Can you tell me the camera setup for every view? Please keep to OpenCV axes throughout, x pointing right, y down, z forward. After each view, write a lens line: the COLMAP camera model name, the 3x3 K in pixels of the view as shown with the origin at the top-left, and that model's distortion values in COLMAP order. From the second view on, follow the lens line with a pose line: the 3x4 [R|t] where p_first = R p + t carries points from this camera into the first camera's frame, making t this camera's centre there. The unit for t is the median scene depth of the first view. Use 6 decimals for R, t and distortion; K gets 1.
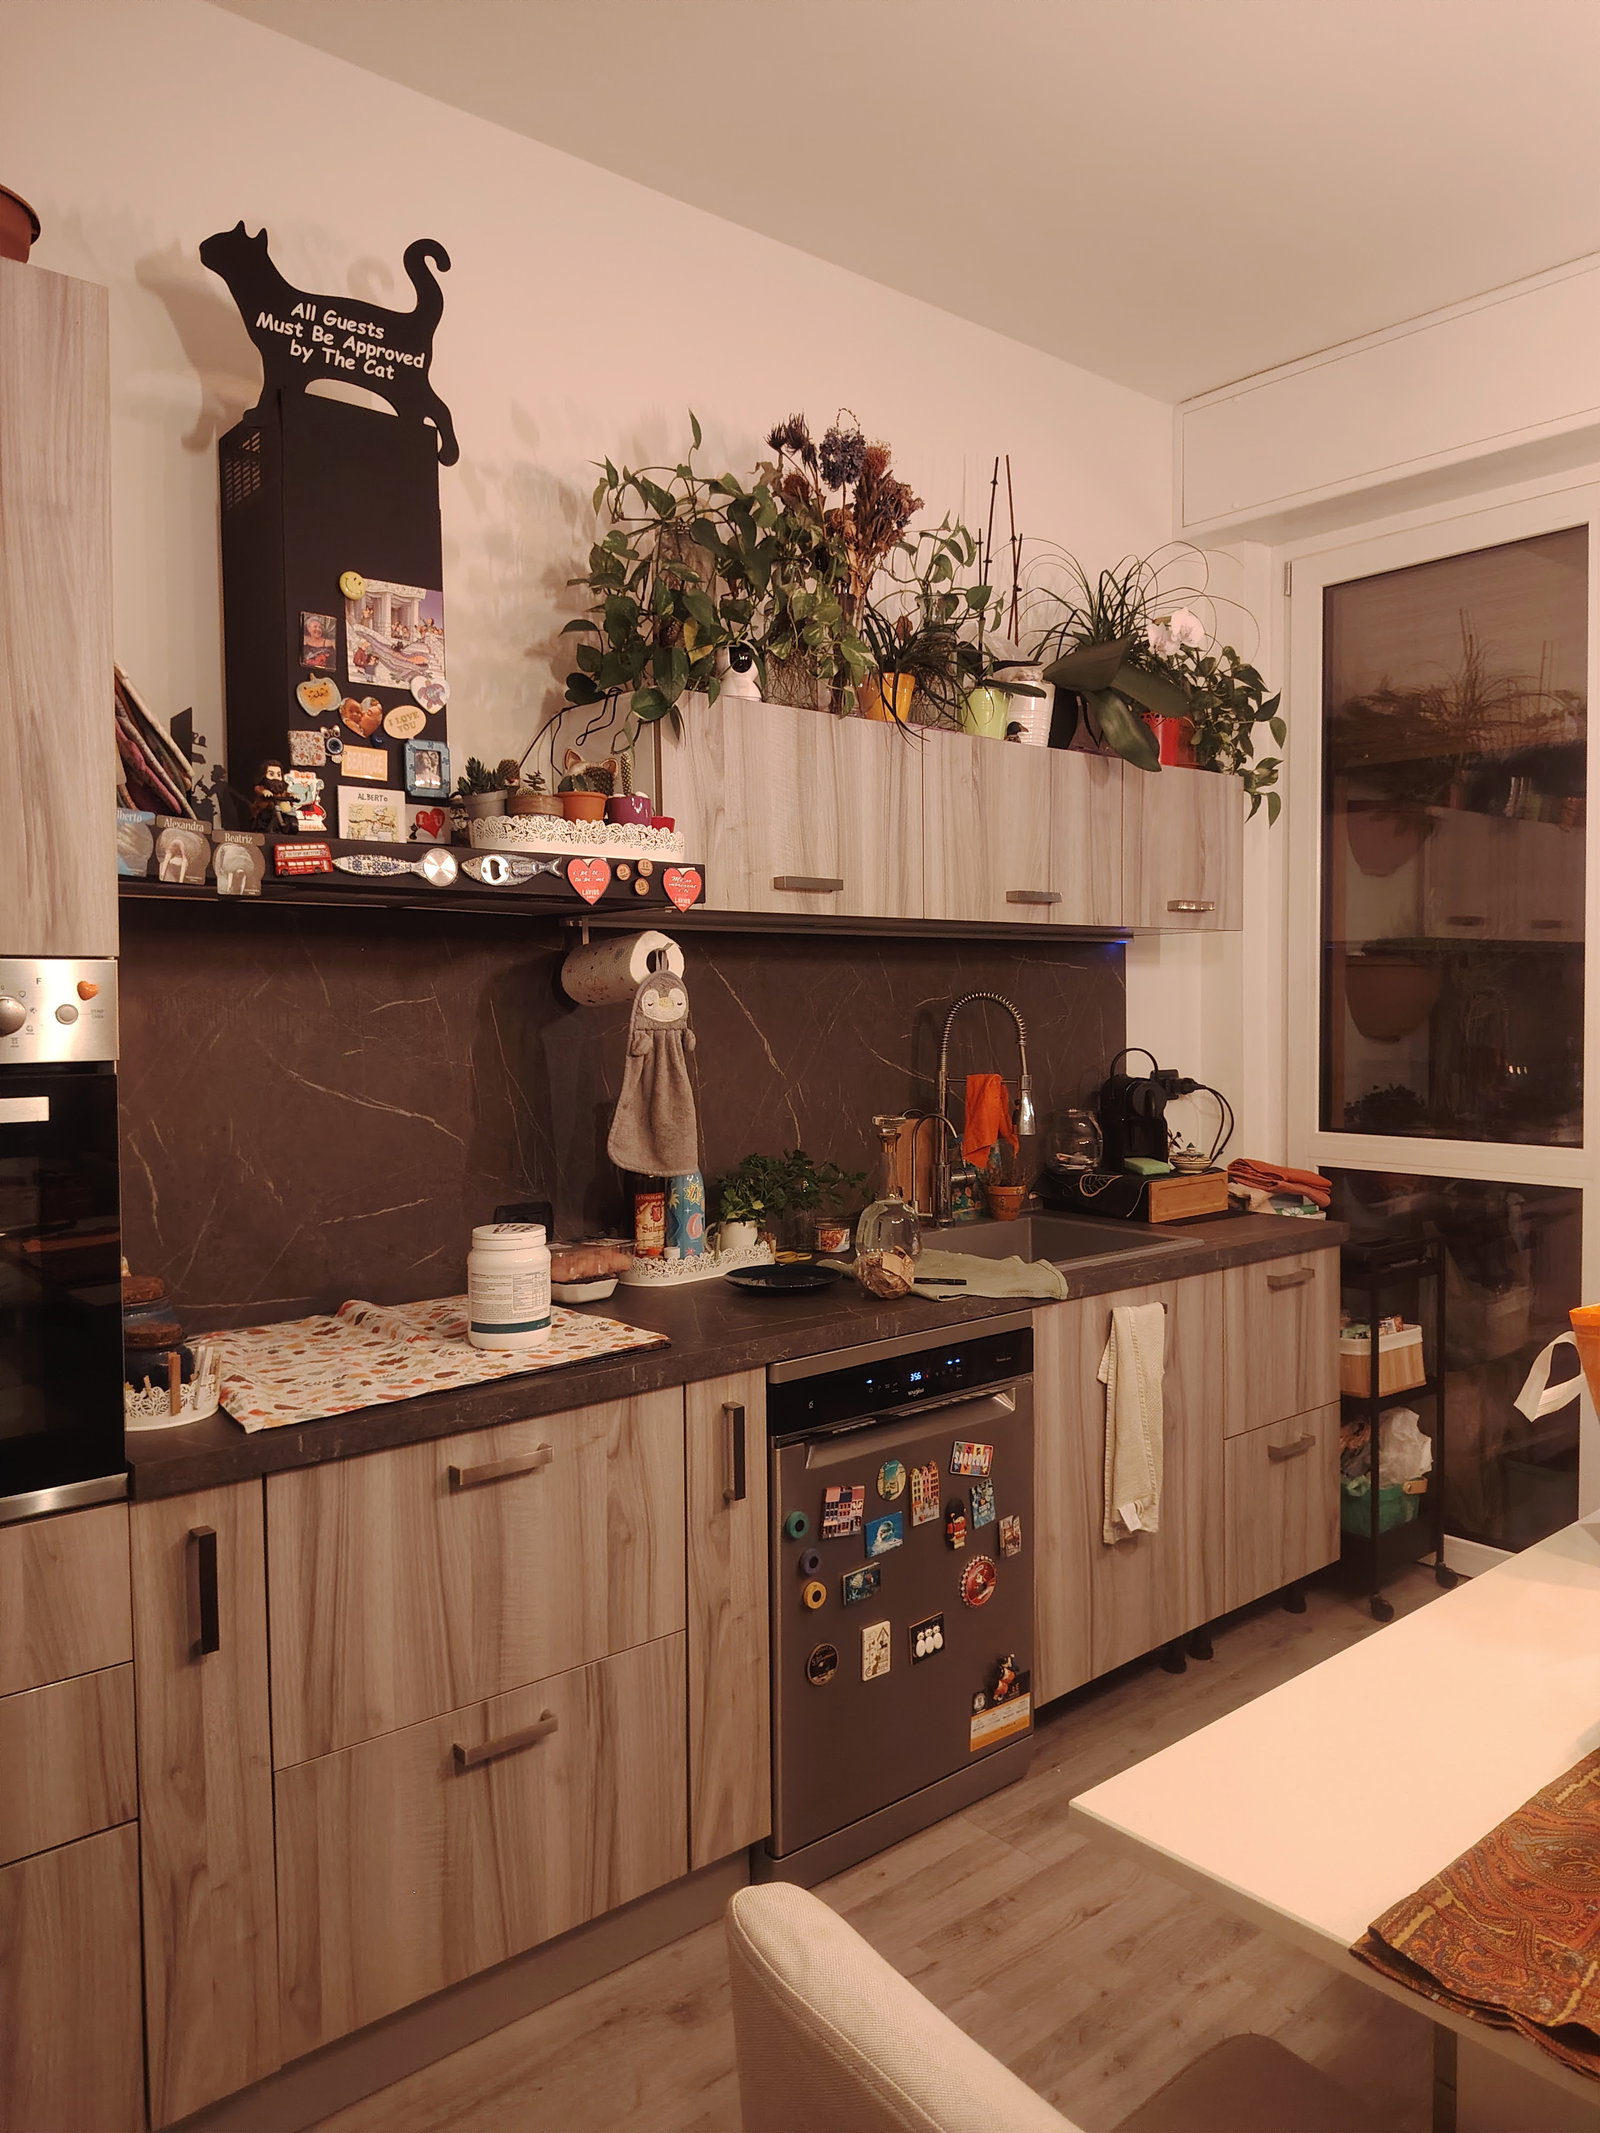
lens RADIAL K [[1499.6, 0, 802.5], [0, 1499.6, 1054.7], [0, 0, 1]] dist [0.004126, -0.013254]
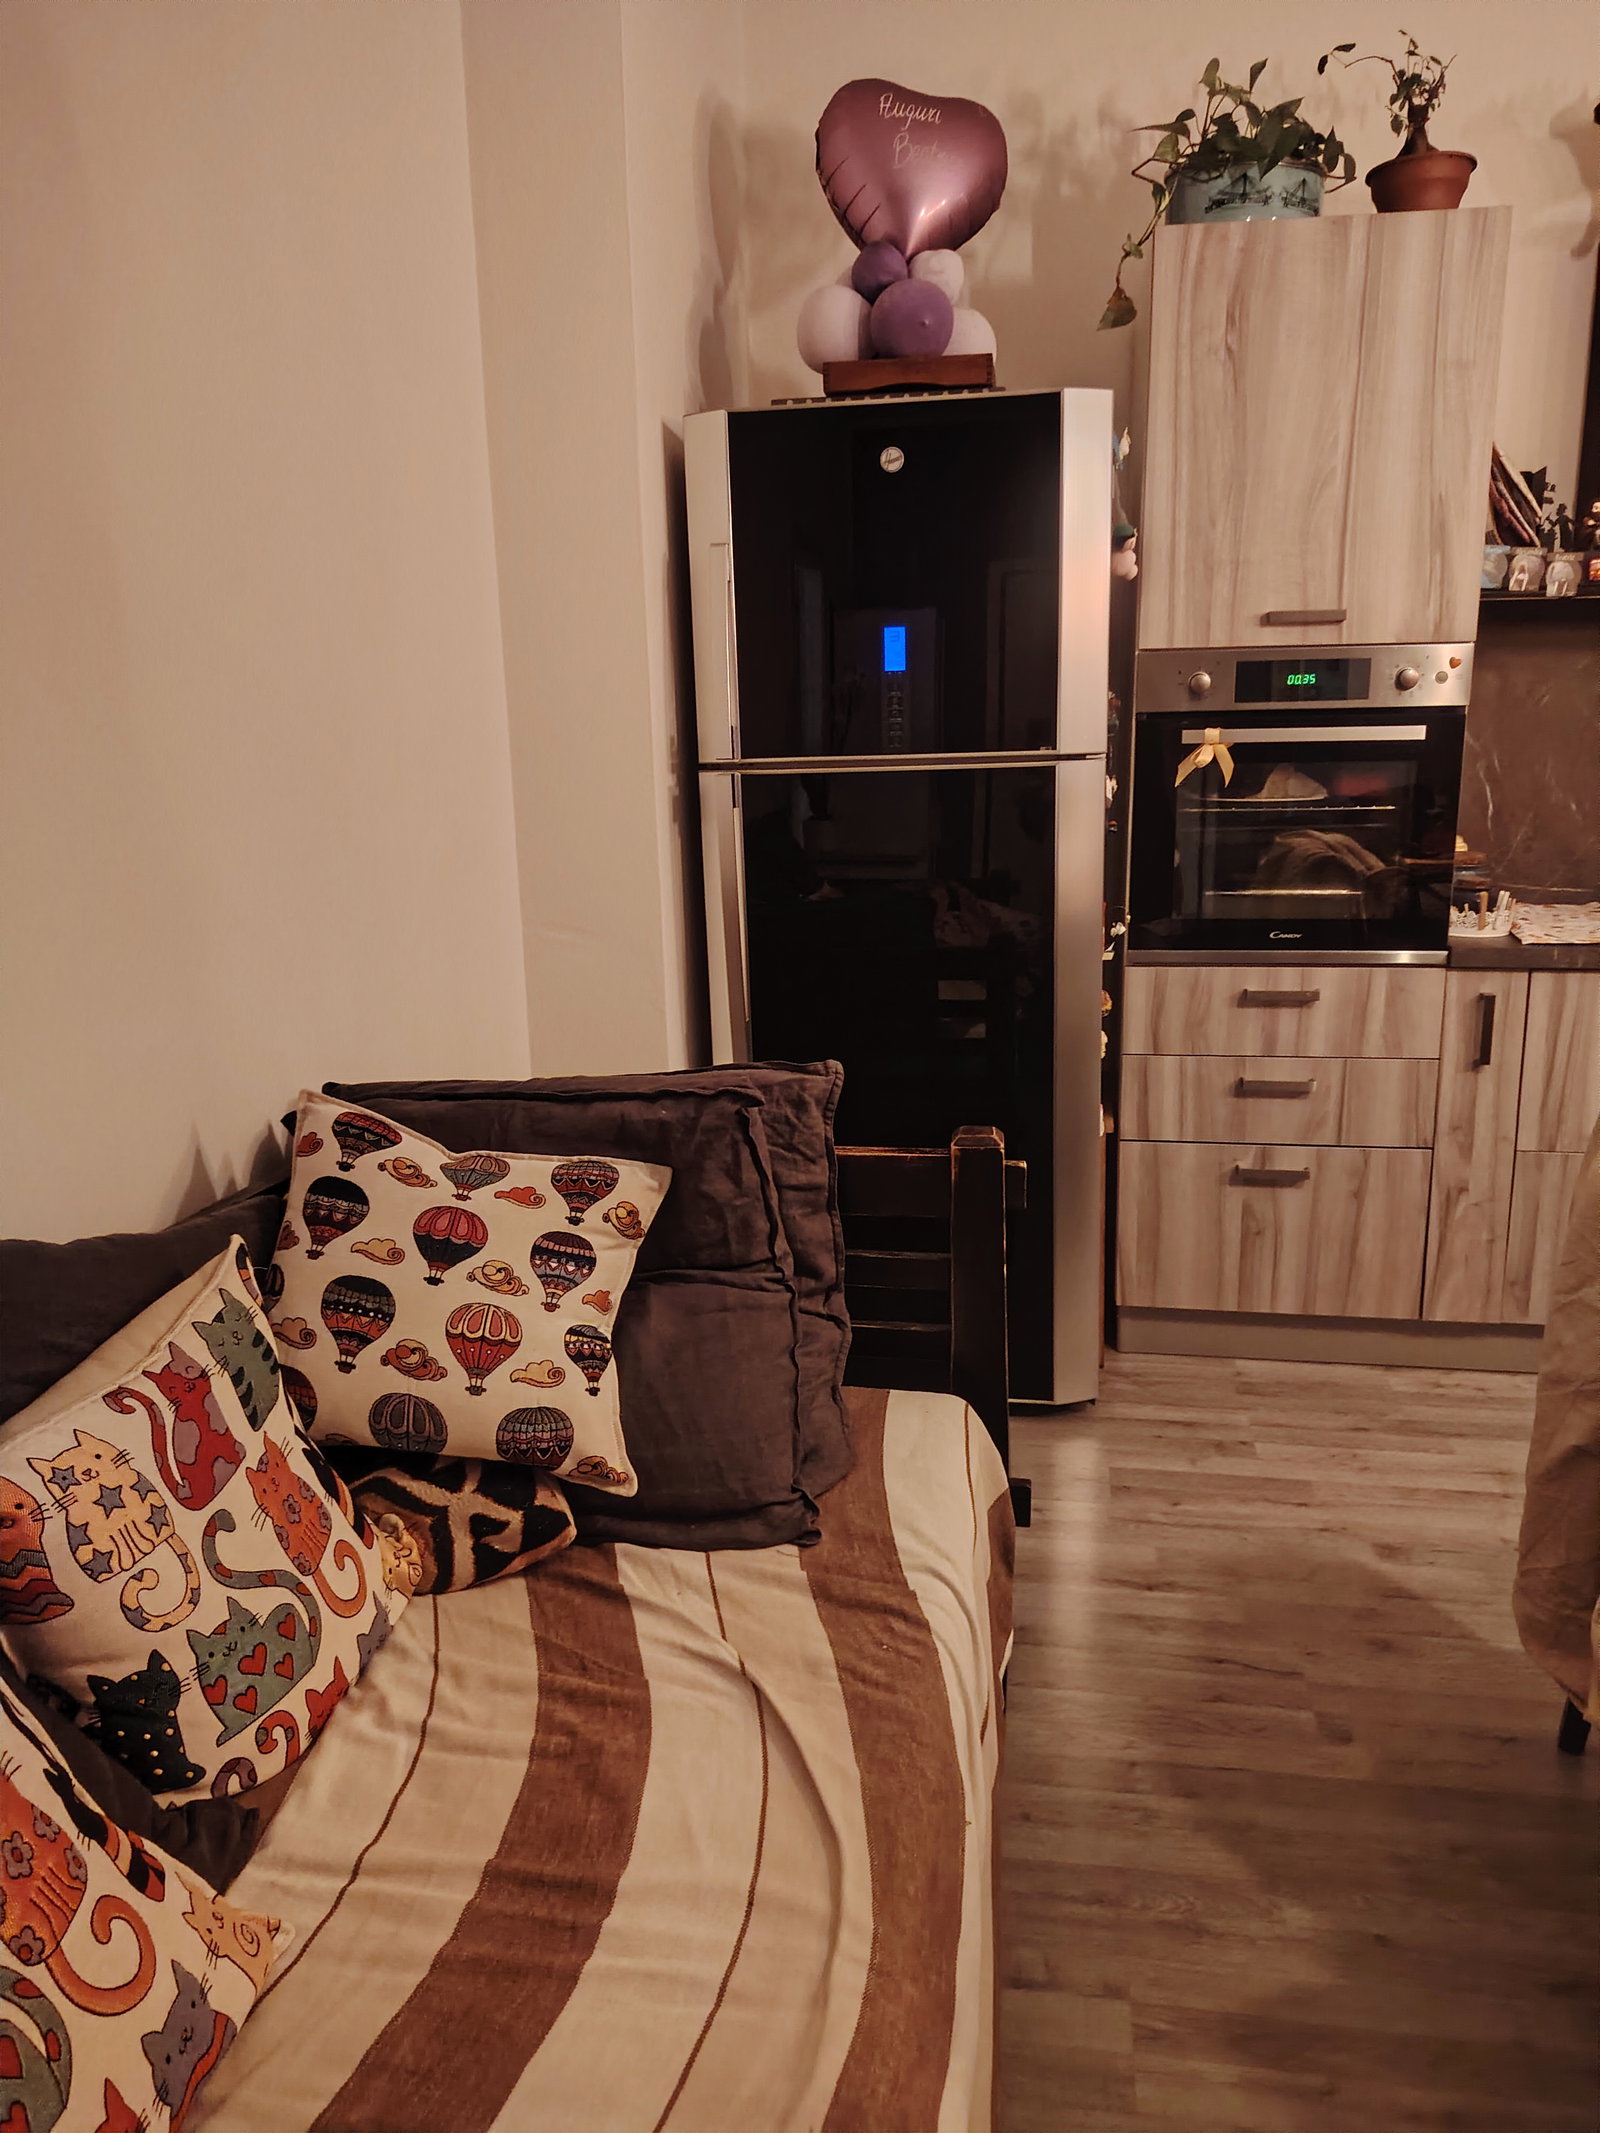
lens RADIAL K [[1499.6, 0, 807.6], [0, 1499.6, 1064.3], [0, 0, 1]] dist [0.004126, -0.013254]
pose [[0.652343, 0.168755, -0.738898, 0.345353], [-0.016957, 0.977903, 0.208370, 0.056184], [0.757734, -0.123400, 0.640790, -0.640733]]
